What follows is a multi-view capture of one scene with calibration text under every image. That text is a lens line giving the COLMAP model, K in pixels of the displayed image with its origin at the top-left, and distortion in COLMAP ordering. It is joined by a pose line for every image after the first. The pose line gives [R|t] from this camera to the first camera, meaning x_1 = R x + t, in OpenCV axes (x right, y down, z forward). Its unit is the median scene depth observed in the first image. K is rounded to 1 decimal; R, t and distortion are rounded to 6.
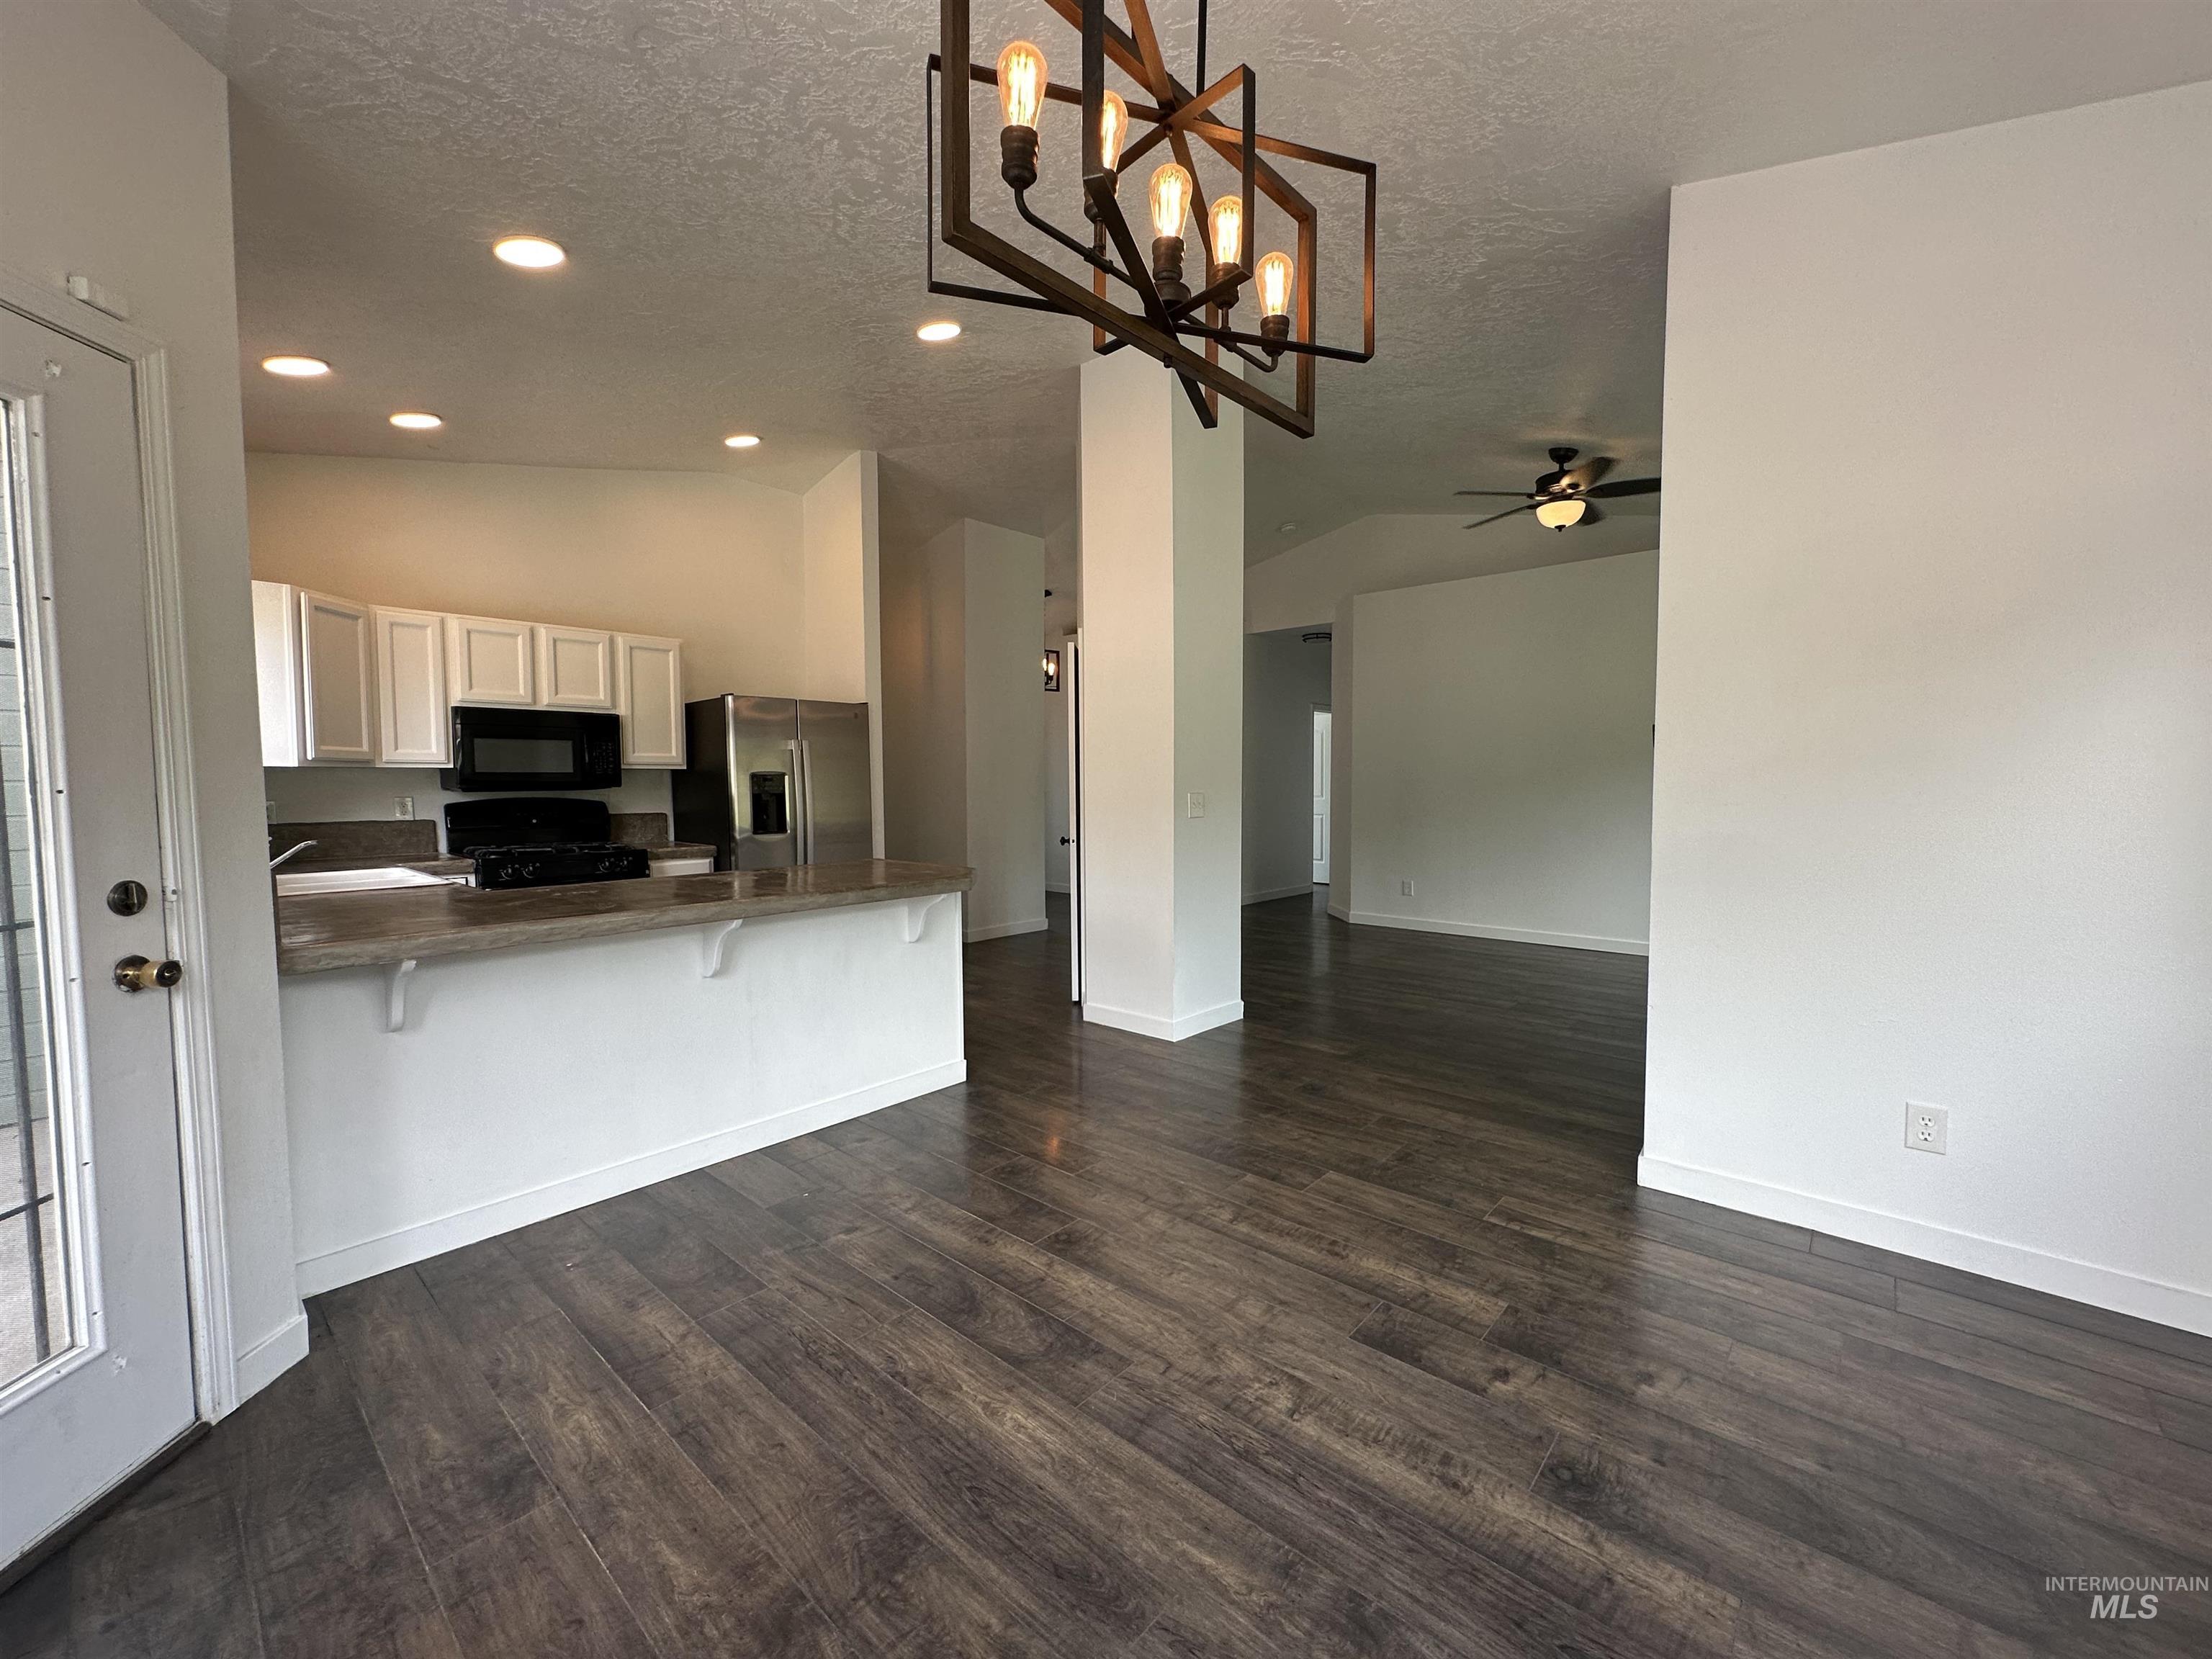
lens RADIAL K [[885.7, 0, 1106.0], [0, 885.7, 829.5], [0, 0, 1]] dist [-0.003738, 0.001050]
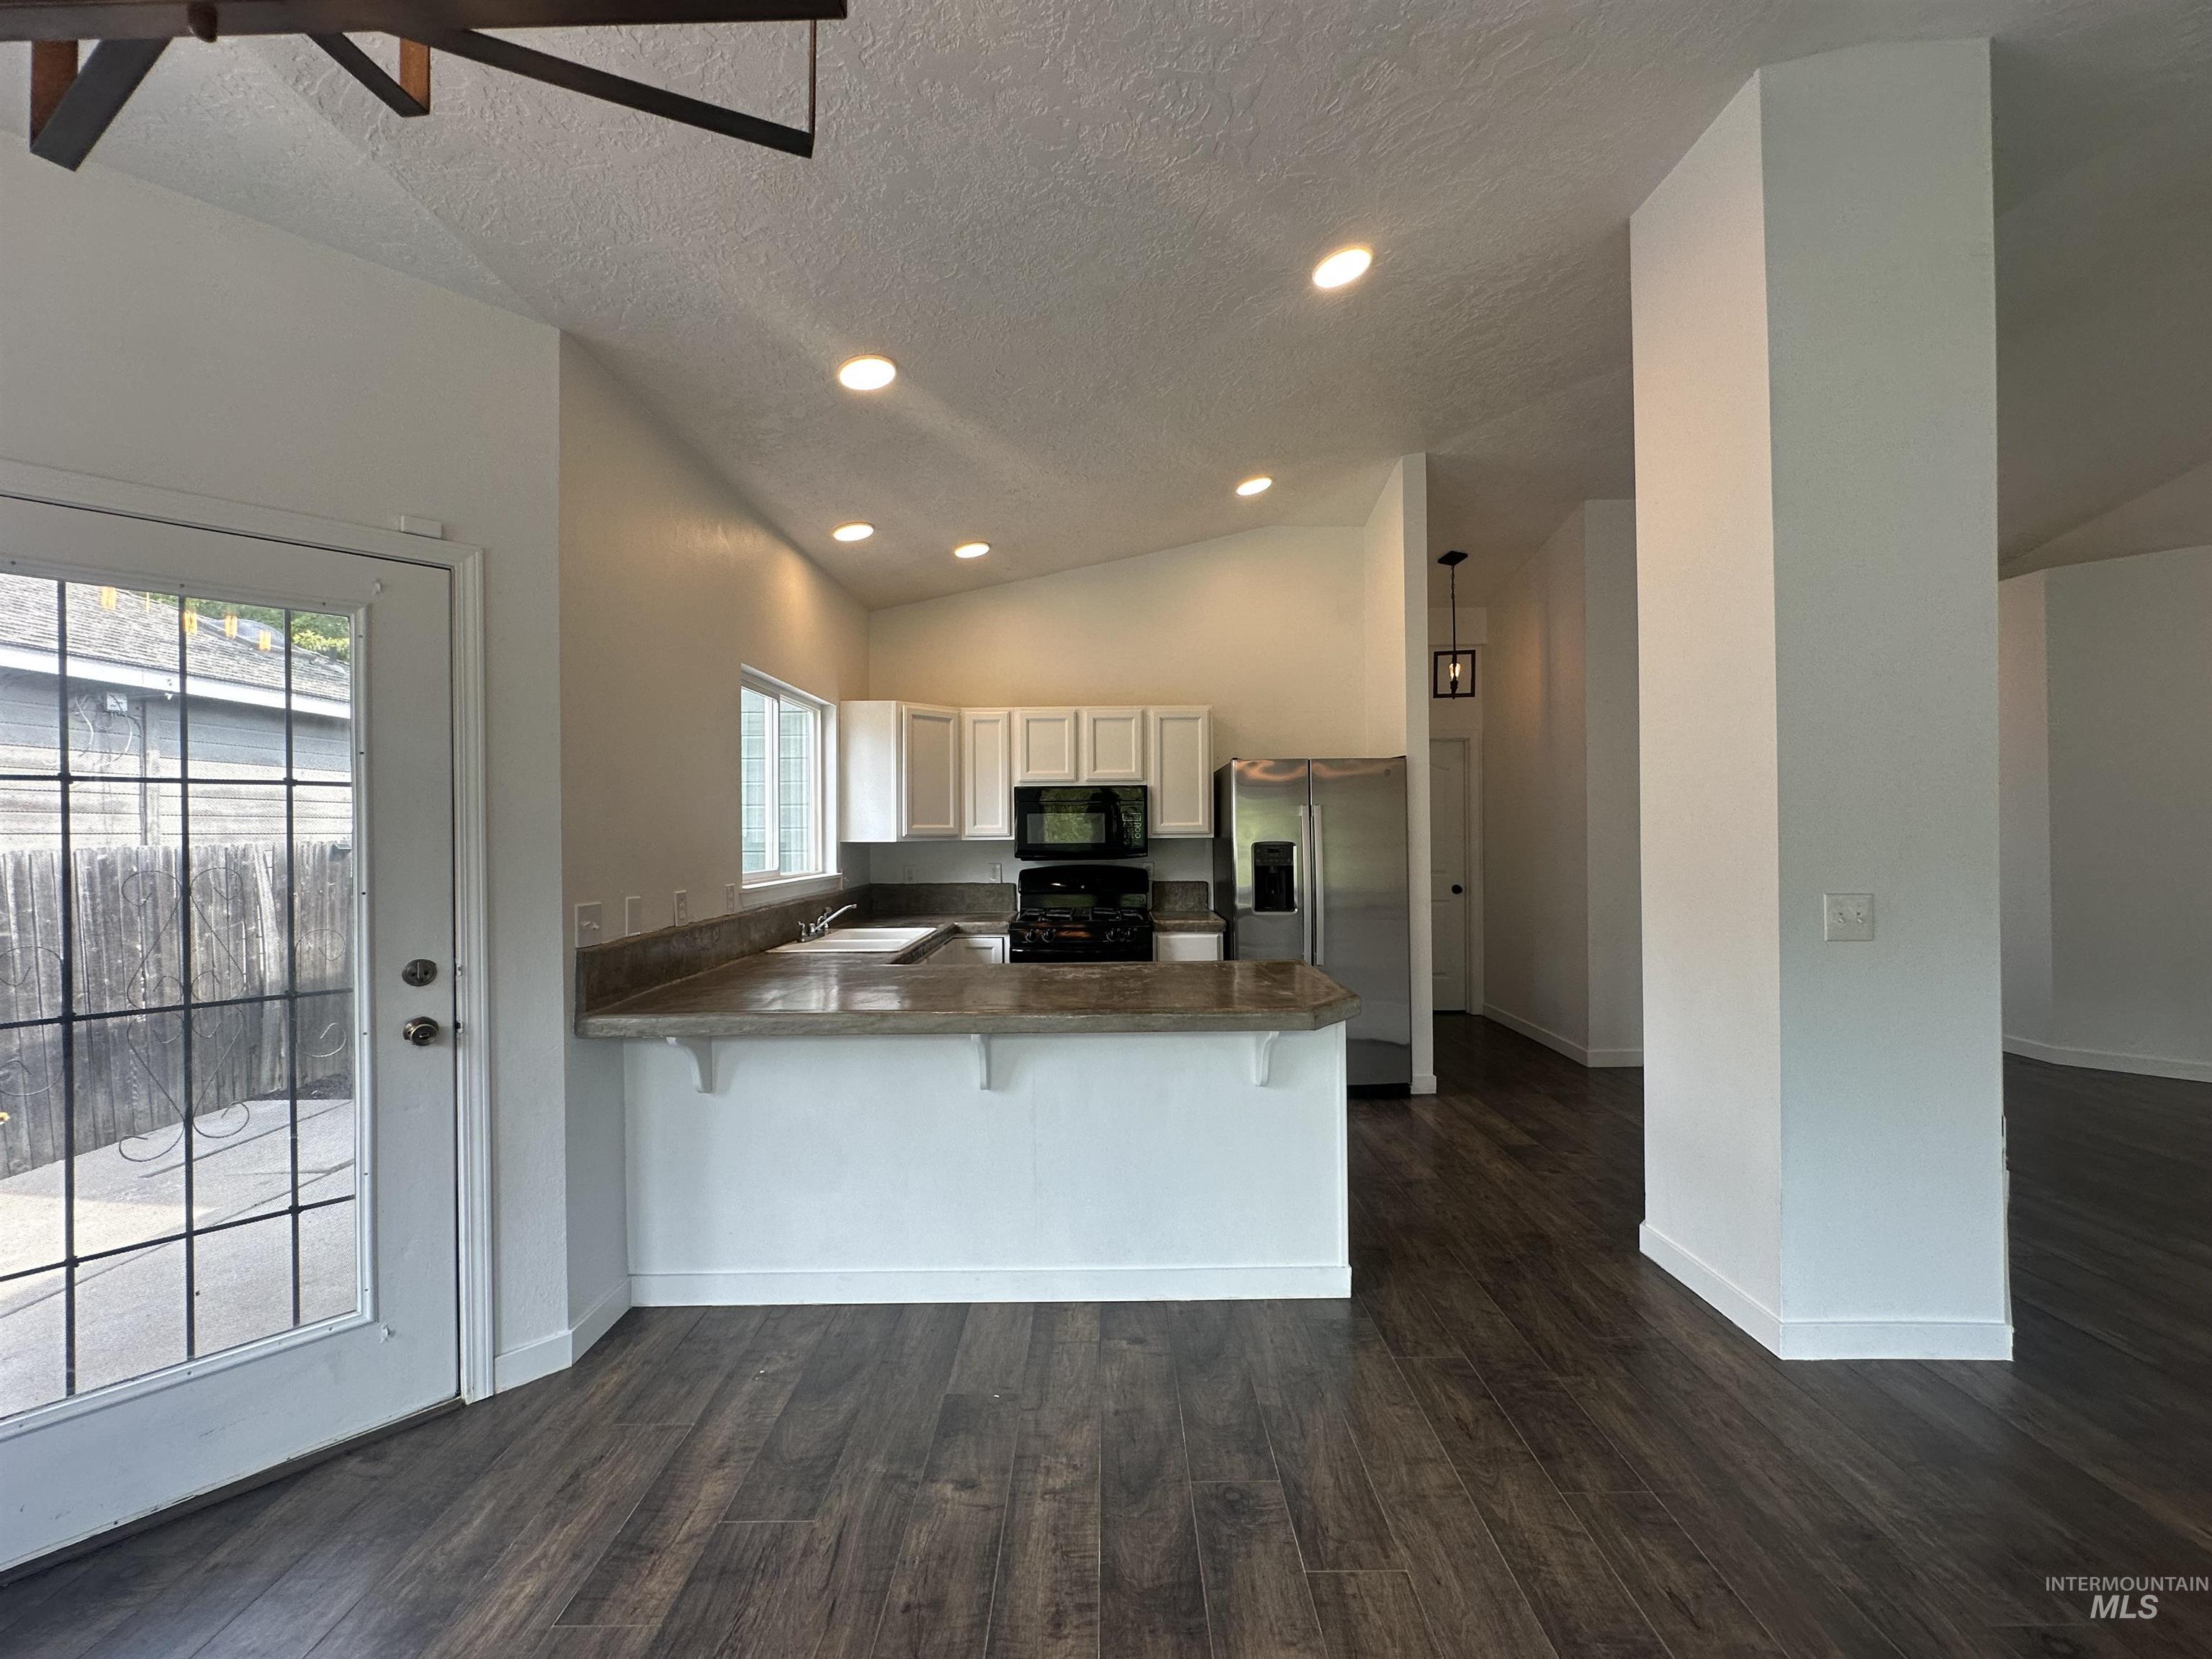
lens RADIAL K [[885.7, 0, 1106.0], [0, 885.7, 829.5], [0, 0, 1]] dist [-0.003738, 0.001050]
pose [[0.666902, -0.003471, -0.745138, 0.226640], [-0.036268, 0.998653, -0.037112, -0.050625], [0.744263, 0.051775, 0.665877, 0.361333]]
